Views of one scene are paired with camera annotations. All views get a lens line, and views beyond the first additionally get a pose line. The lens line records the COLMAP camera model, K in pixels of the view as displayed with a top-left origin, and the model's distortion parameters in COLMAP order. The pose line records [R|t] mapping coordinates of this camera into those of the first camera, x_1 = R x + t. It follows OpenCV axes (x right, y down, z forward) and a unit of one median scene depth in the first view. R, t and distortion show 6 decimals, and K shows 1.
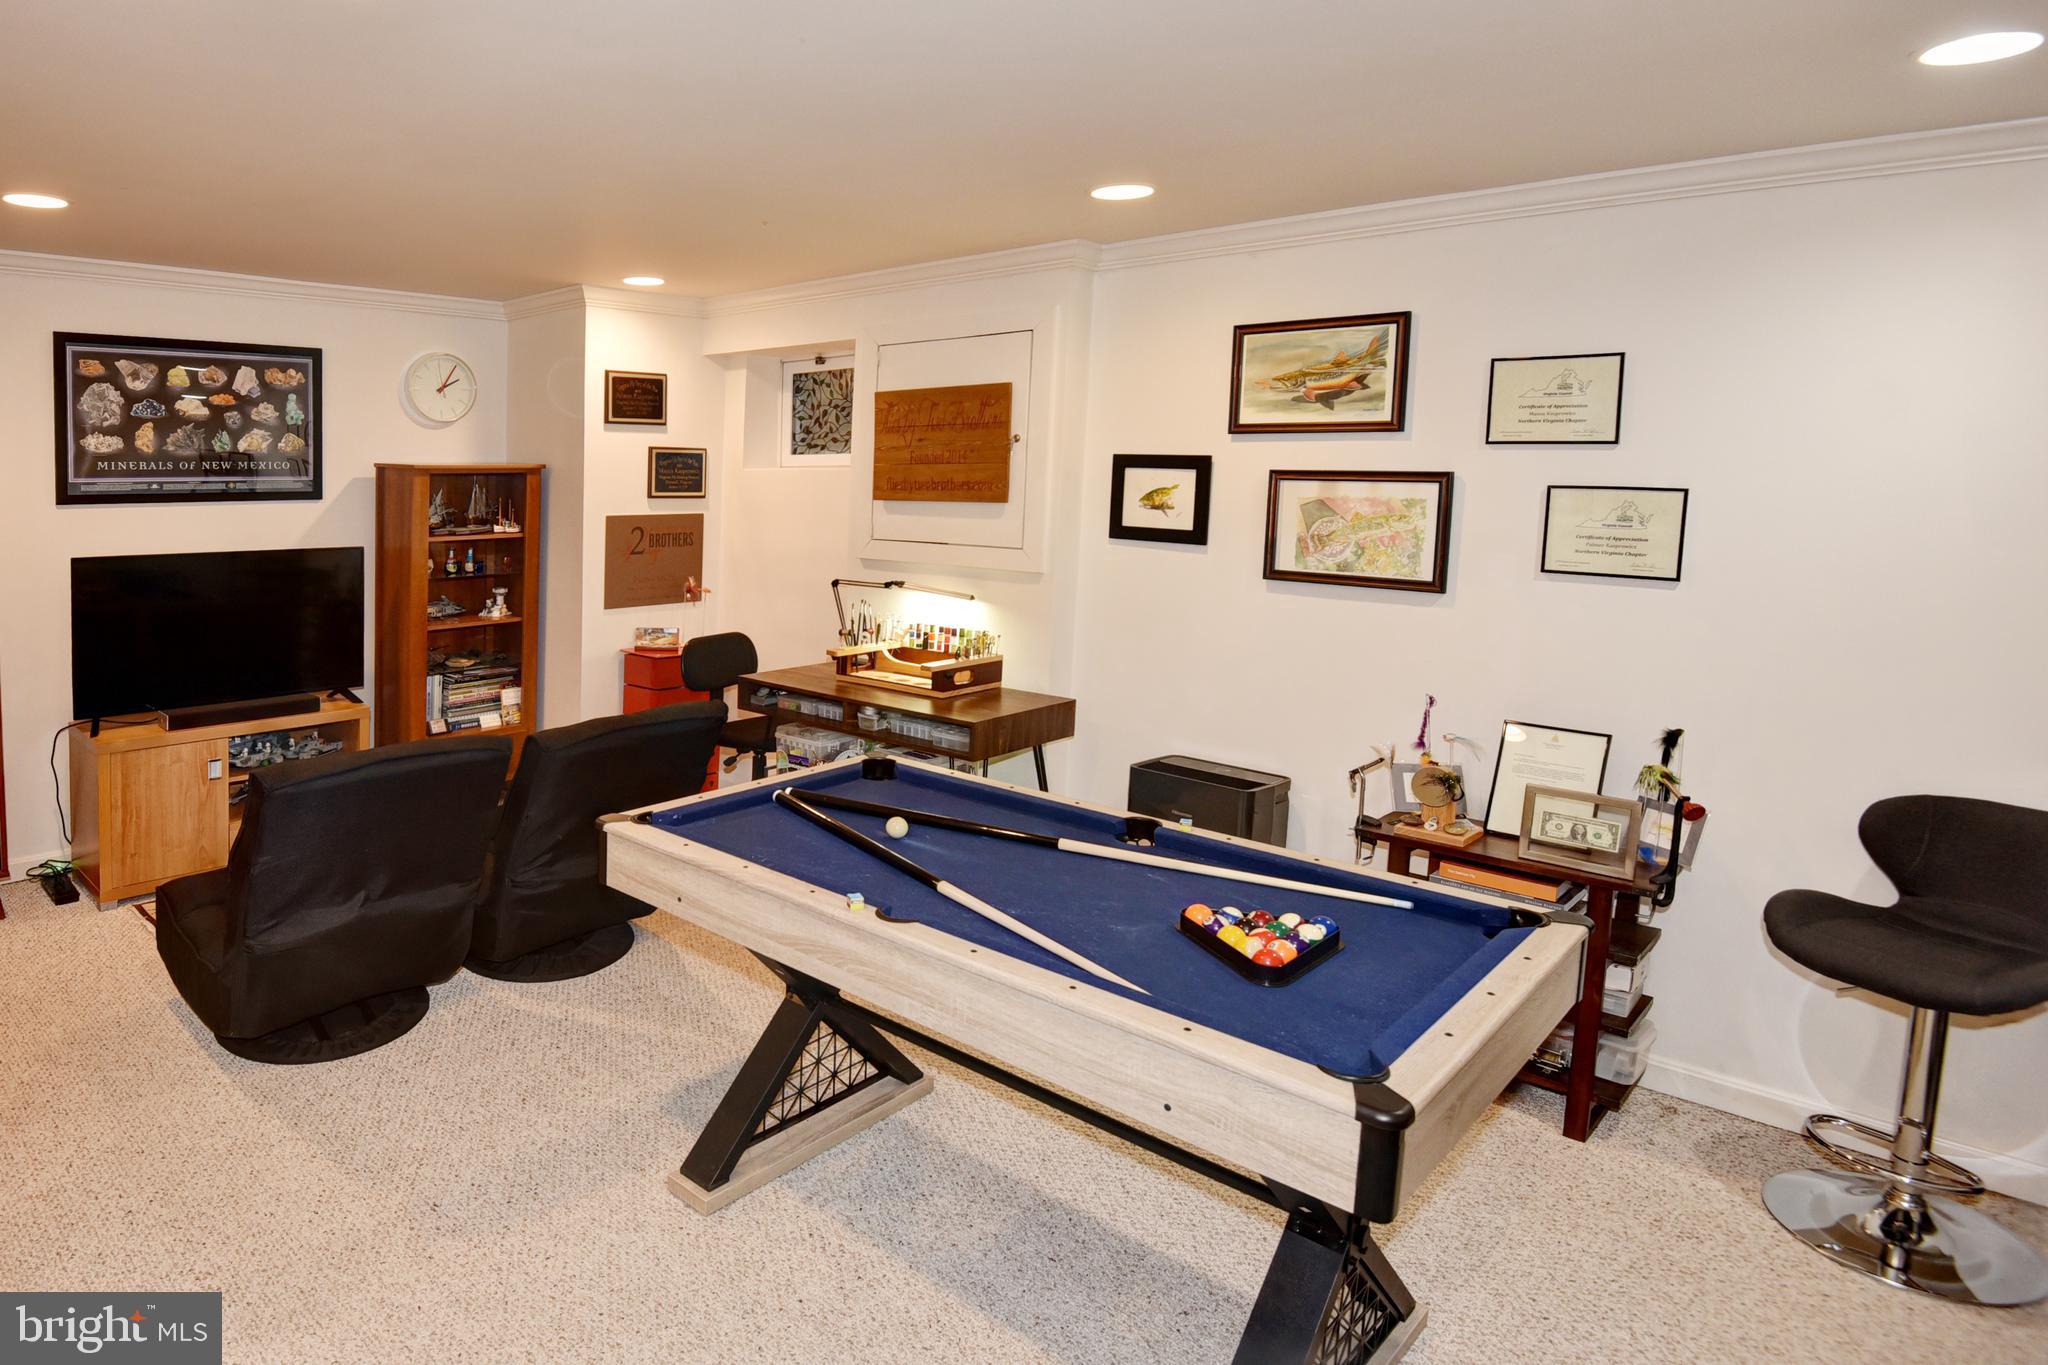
lens RADIAL K [[1128.0, 0, 1024.0], [0, 1128.0, 682.5], [0, 0, 1]] dist [-0.000228, -0.029628]
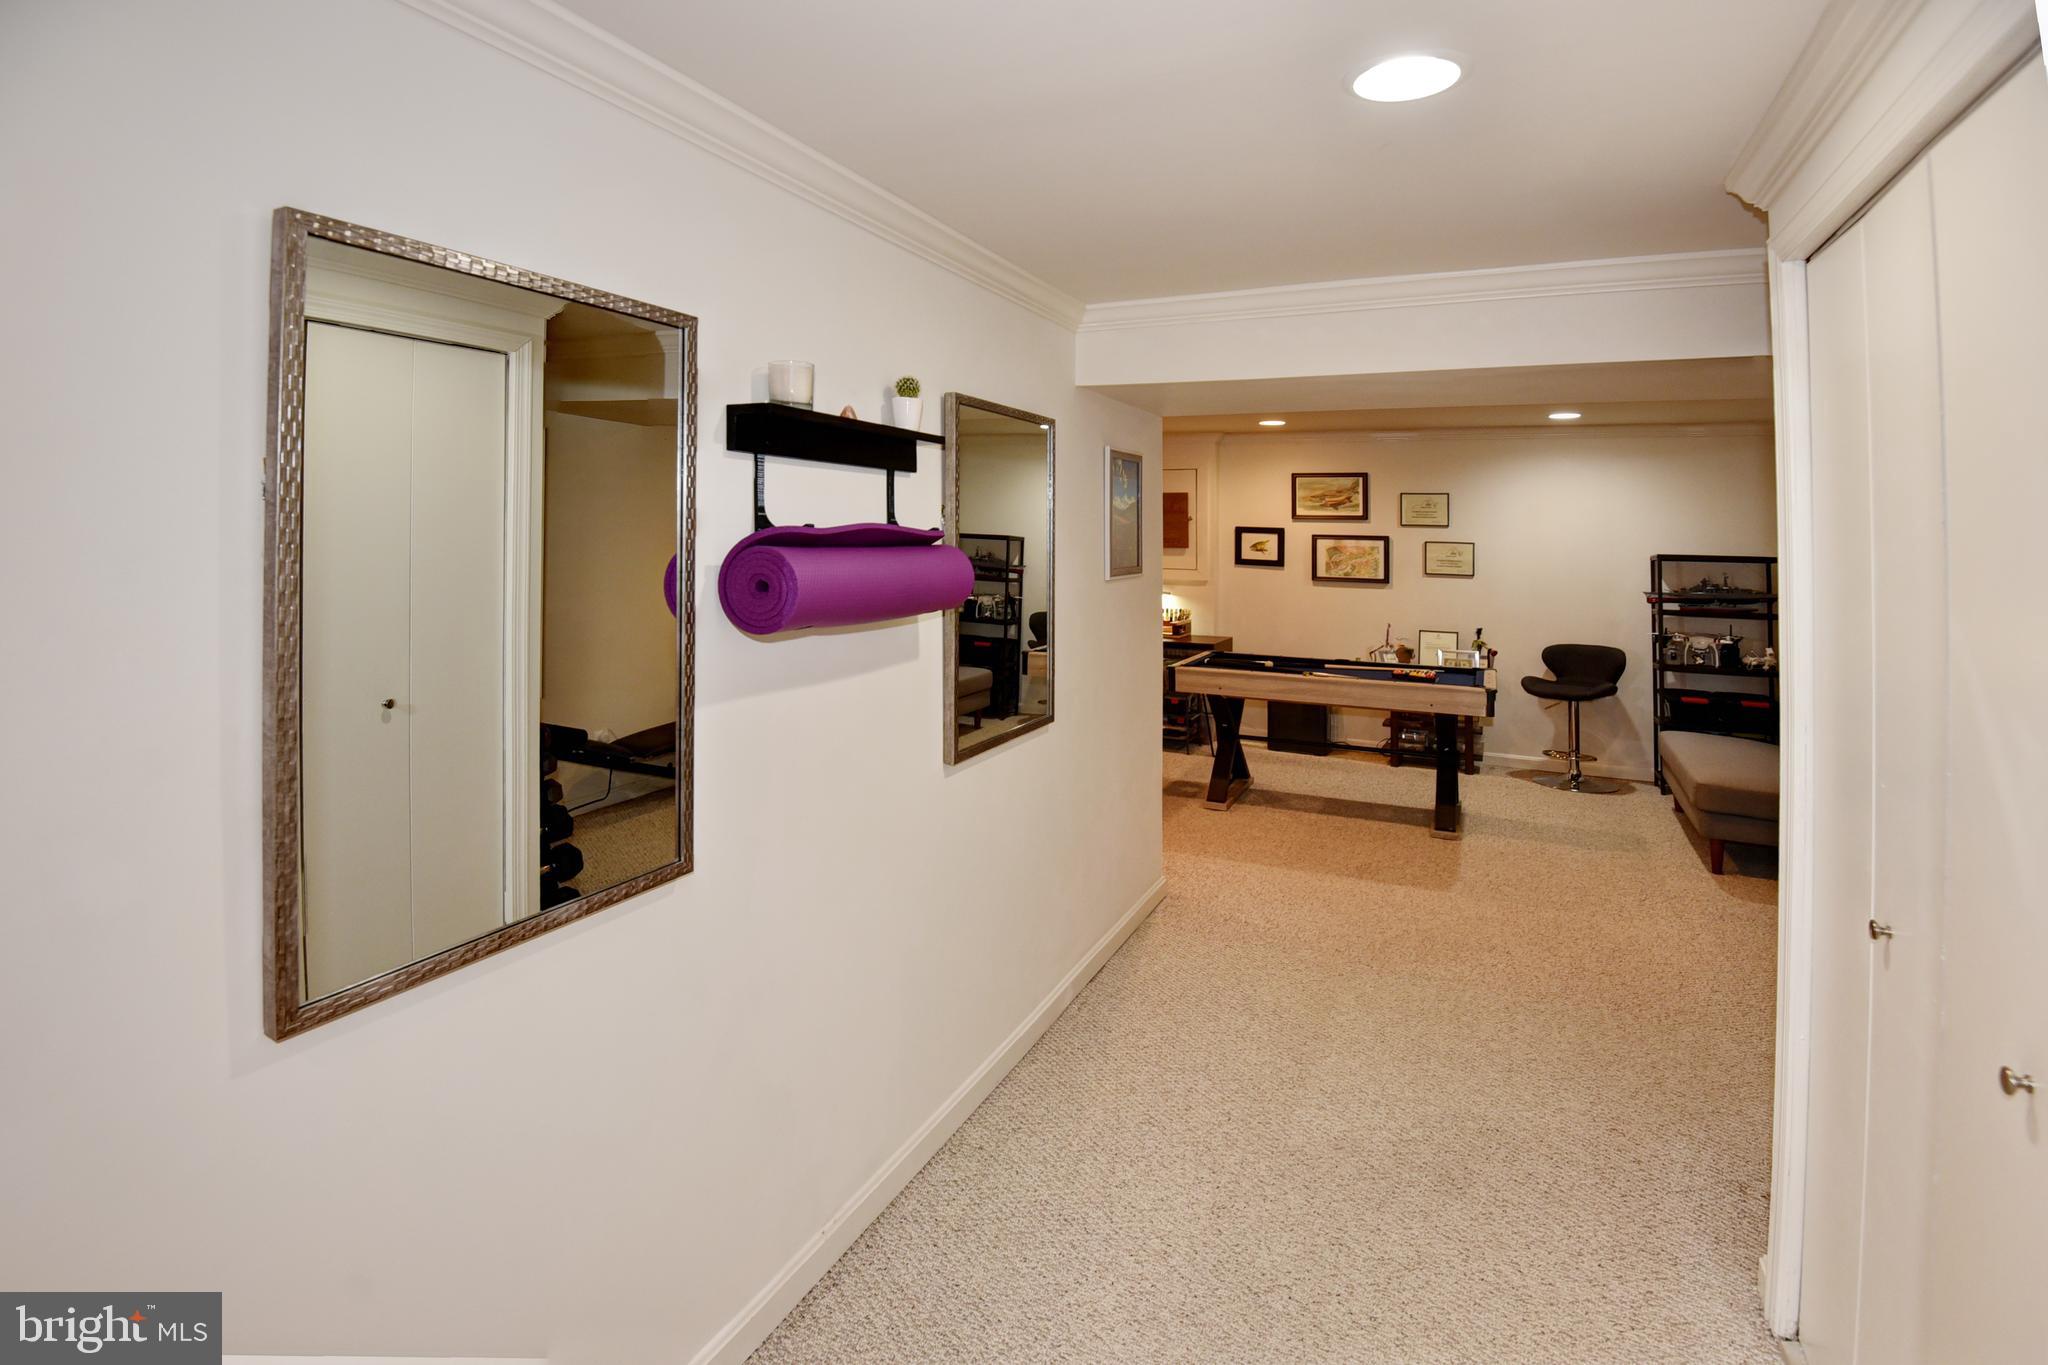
lens RADIAL K [[1128.0, 0, 1024.0], [0, 1128.0, 682.5], [0, 0, 1]] dist [-0.000228, -0.029628]
pose [[0.940559, -0.034411, 0.337883, -1.187655], [0.052065, 0.997704, -0.043322, 0.196978], [-0.335616, 0.058339, 0.940191, -1.029483]]
